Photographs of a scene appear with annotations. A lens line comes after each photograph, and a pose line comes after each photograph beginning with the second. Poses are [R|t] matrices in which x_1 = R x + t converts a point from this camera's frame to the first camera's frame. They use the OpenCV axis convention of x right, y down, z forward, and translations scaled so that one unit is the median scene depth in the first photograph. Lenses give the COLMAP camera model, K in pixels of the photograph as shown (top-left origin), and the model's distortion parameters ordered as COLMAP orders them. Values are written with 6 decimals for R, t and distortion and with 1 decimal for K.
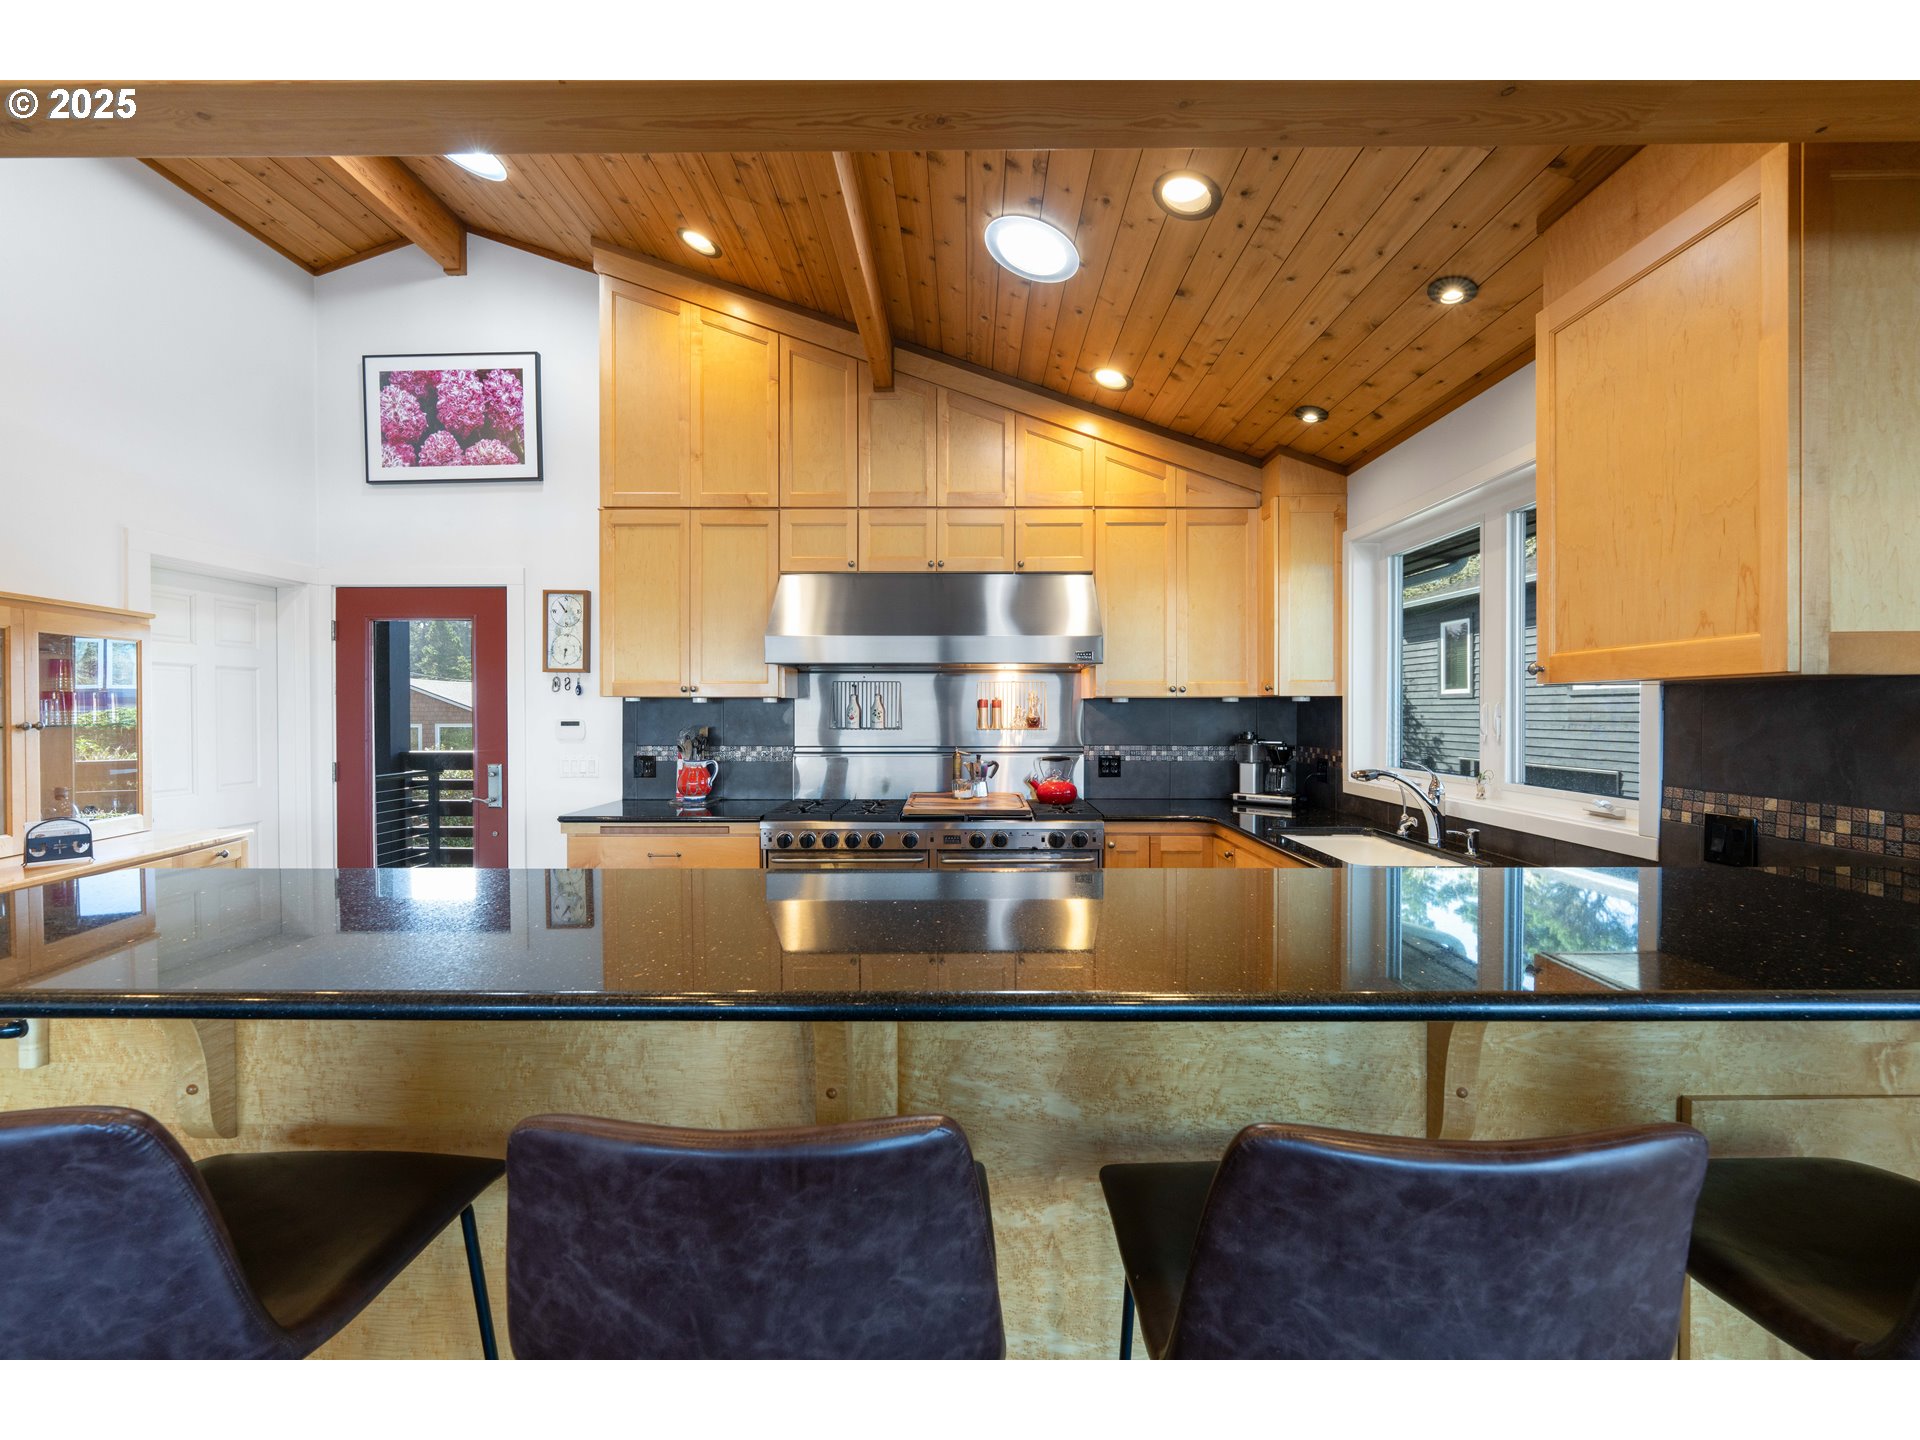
lens RADIAL K [[777.3, 0, 961.8], [0, 777.3, 716.4], [0, 0, 1]] dist [0.000420, -0.000166]
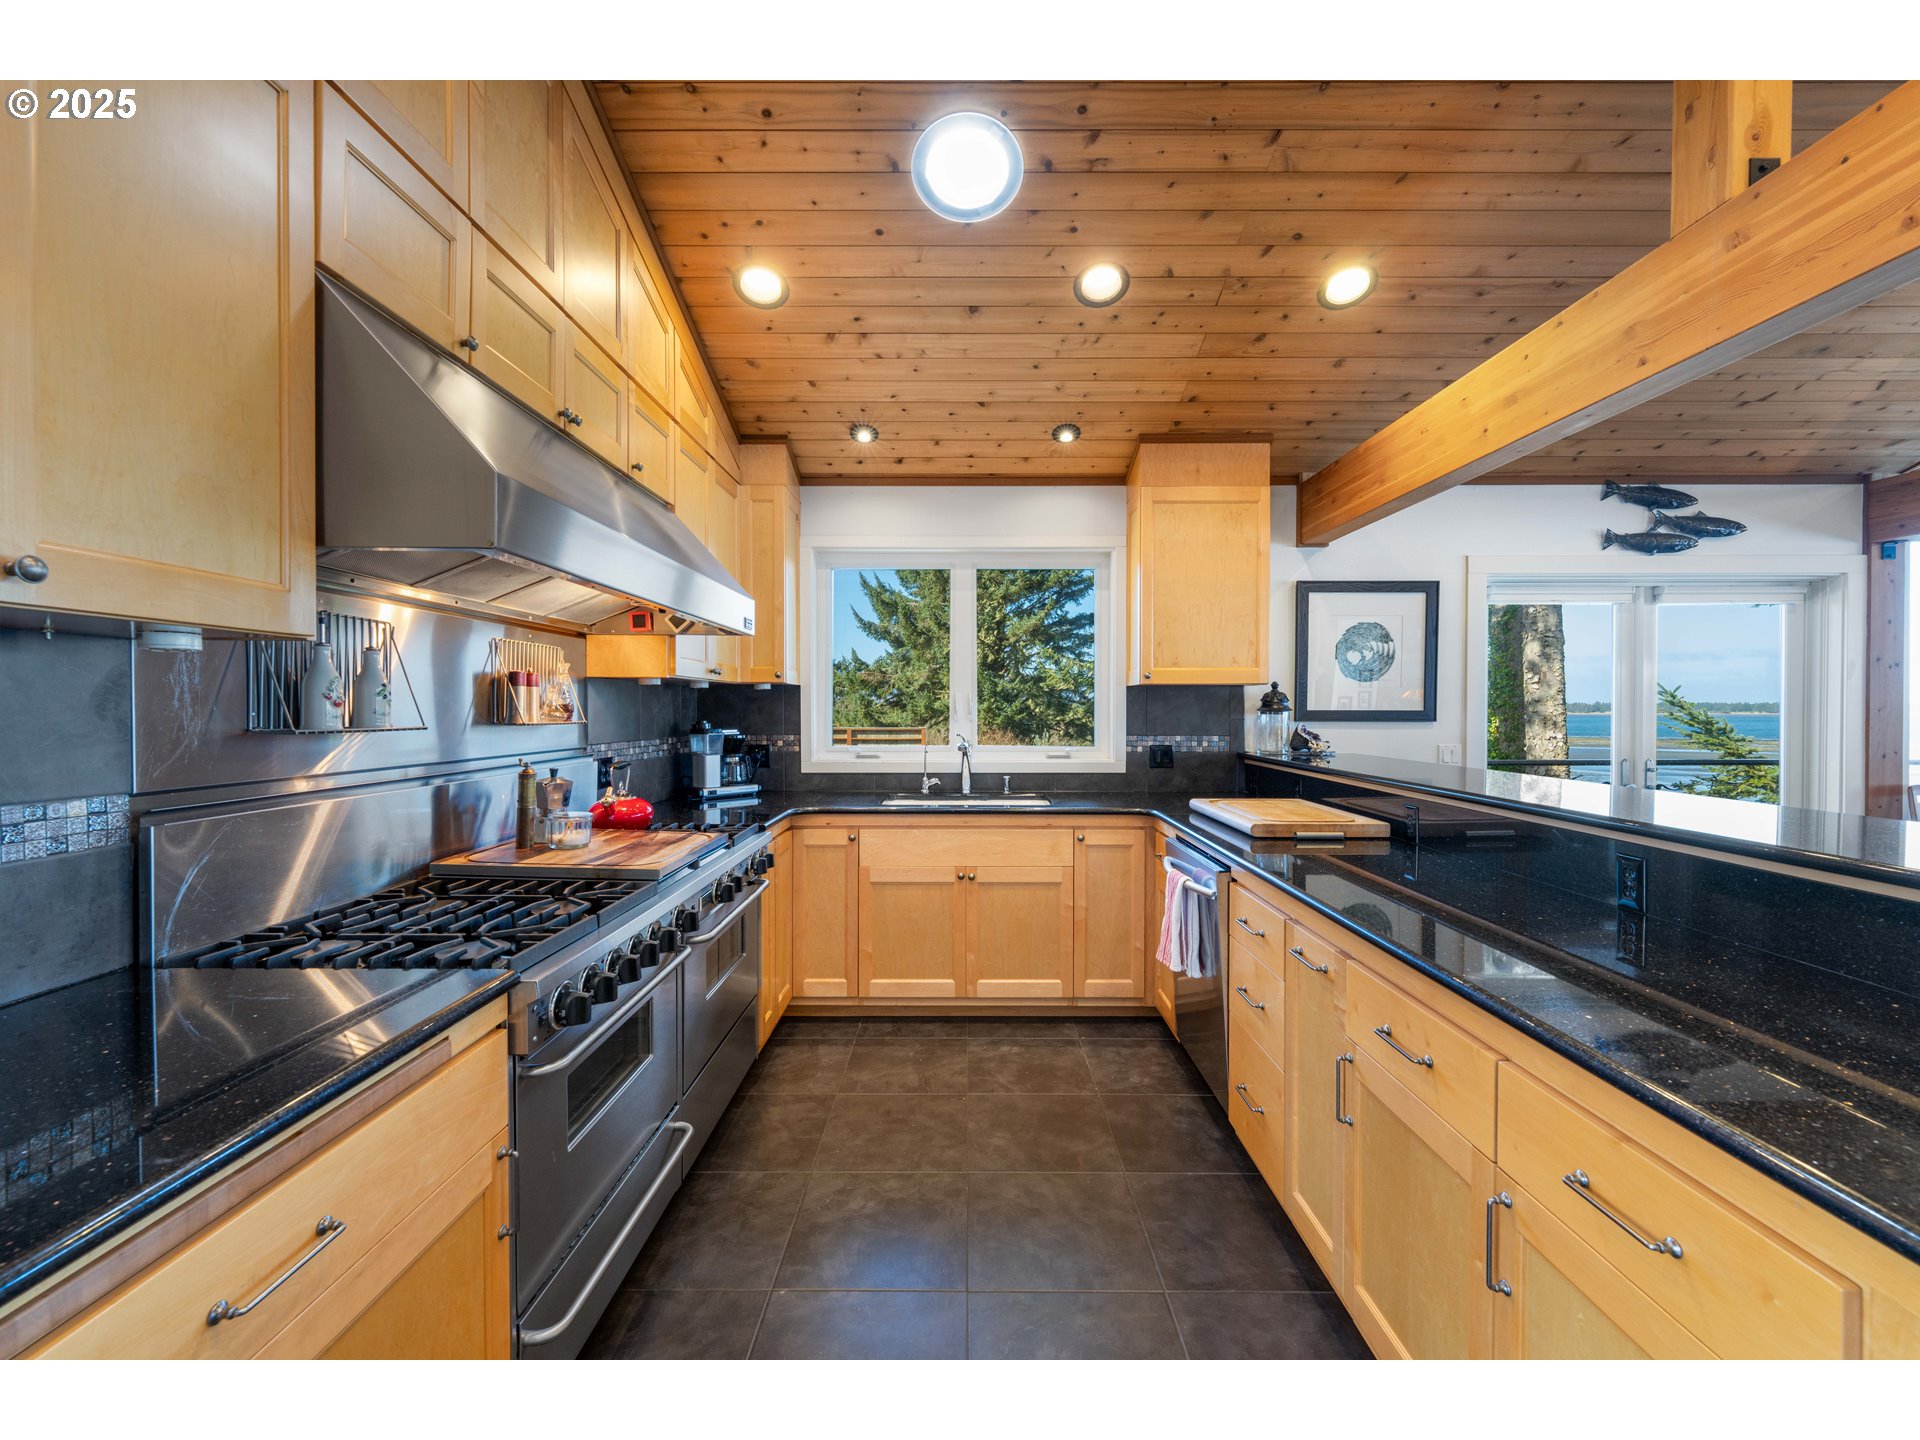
lens RADIAL K [[777.3, 0, 961.8], [0, 777.3, 716.4], [0, 0, 1]] dist [0.000420, -0.000166]
pose [[-0.009457, -0.009543, 0.999910, -0.549508], [0.007276, 0.999927, 0.009612, 0.008005], [-0.999929, 0.007366, -0.009387, 0.704016]]
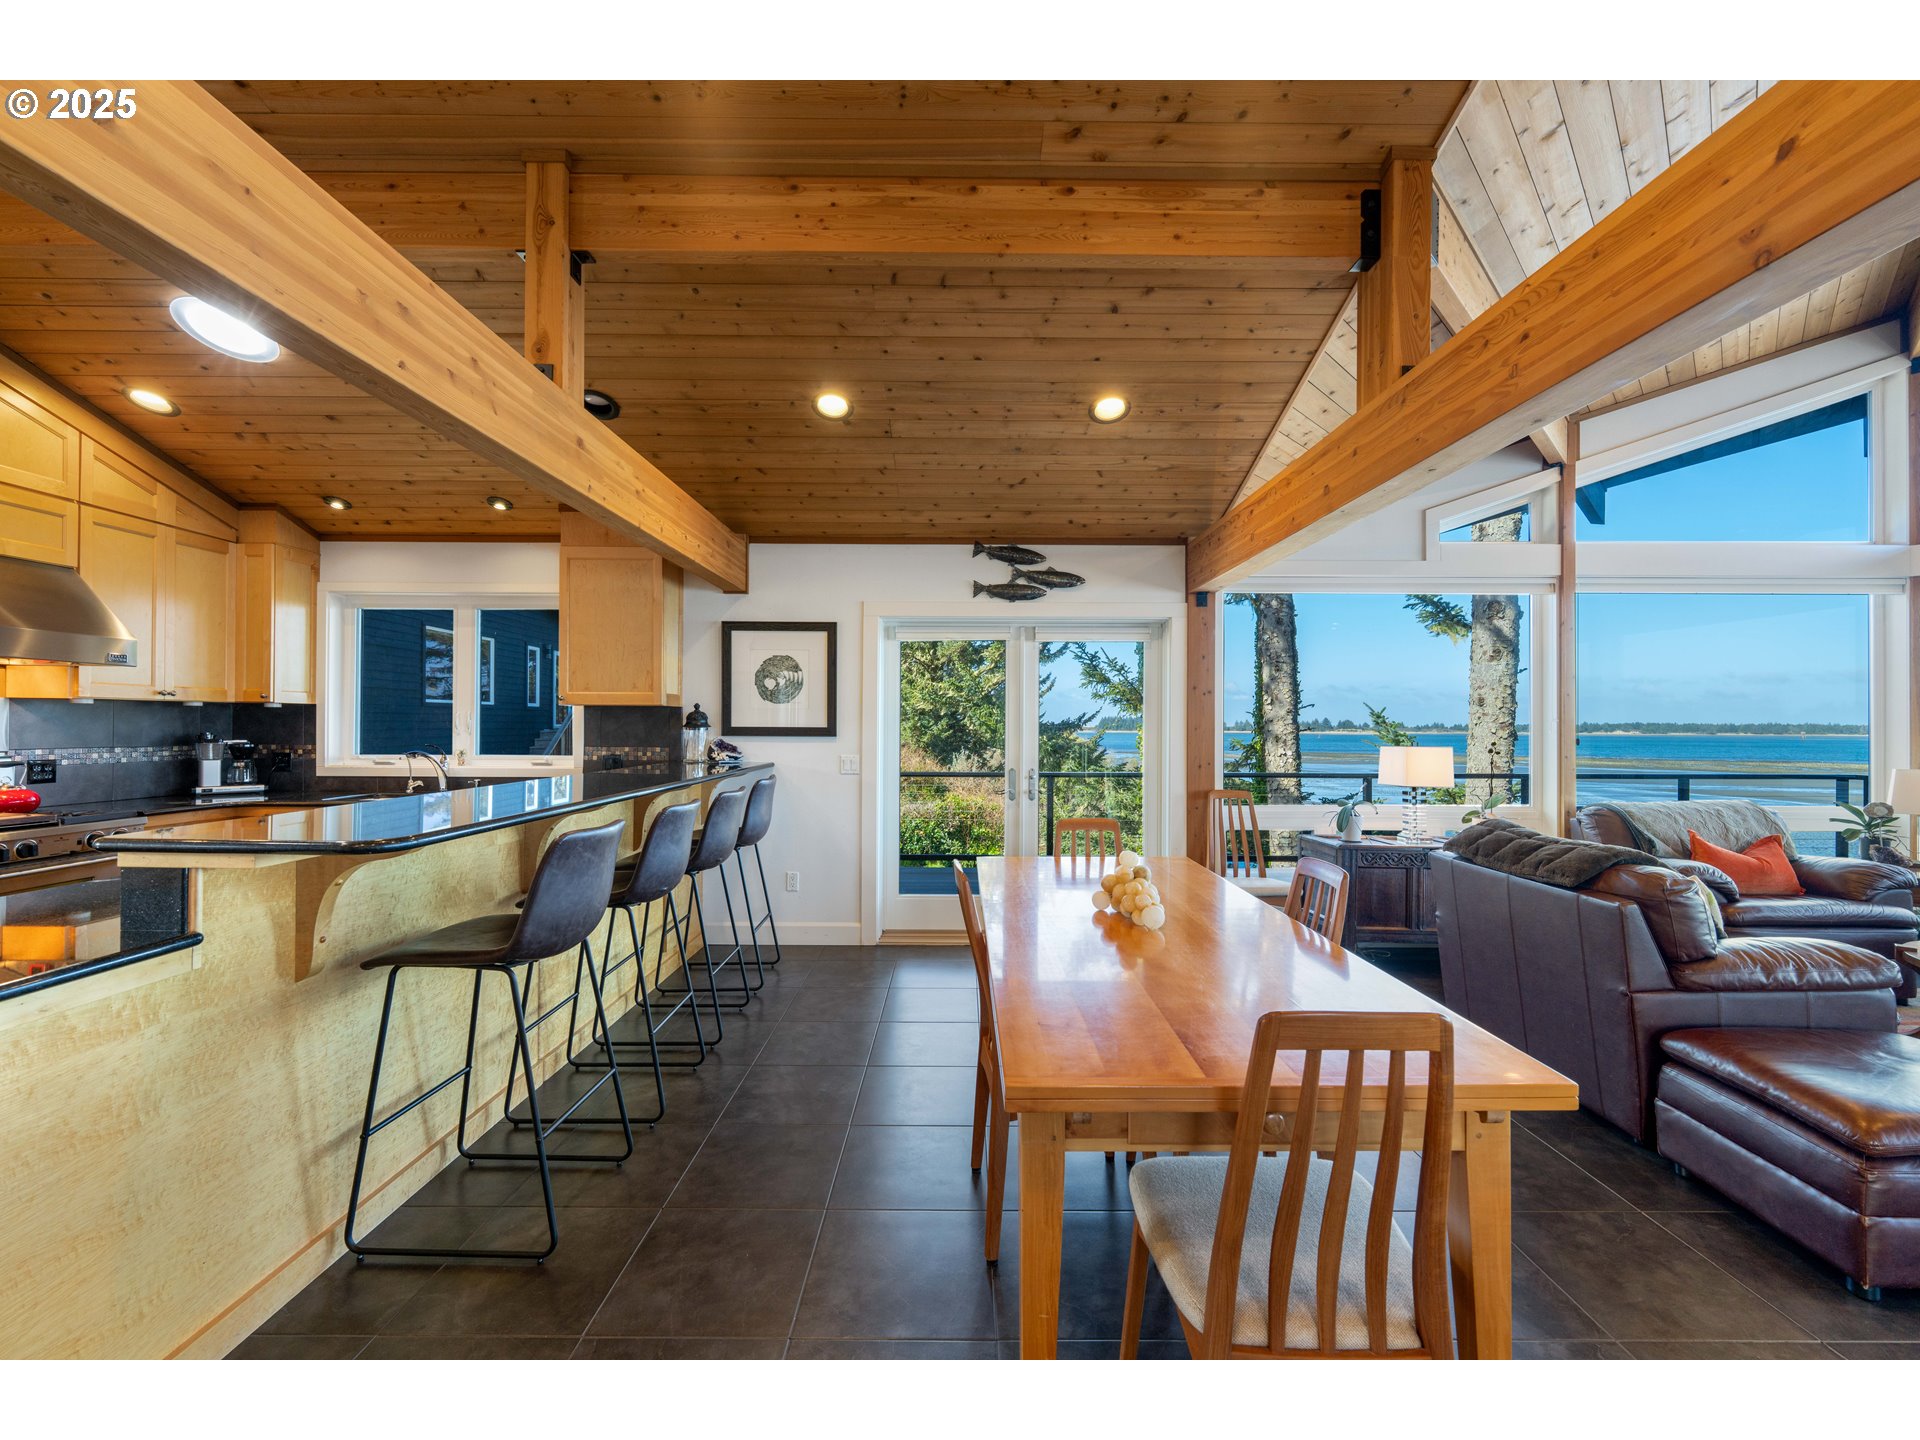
lens RADIAL K [[777.7, 0, 965.9], [0, 777.7, 721.9], [0, 0, 1]] dist [-0.001494, -0.000056]
pose [[-0.015901, 0.005174, 0.999860, -0.780642], [0.002324, 0.999984, -0.005138, 0.012605], [-0.999871, 0.002242, -0.015912, -0.089084]]
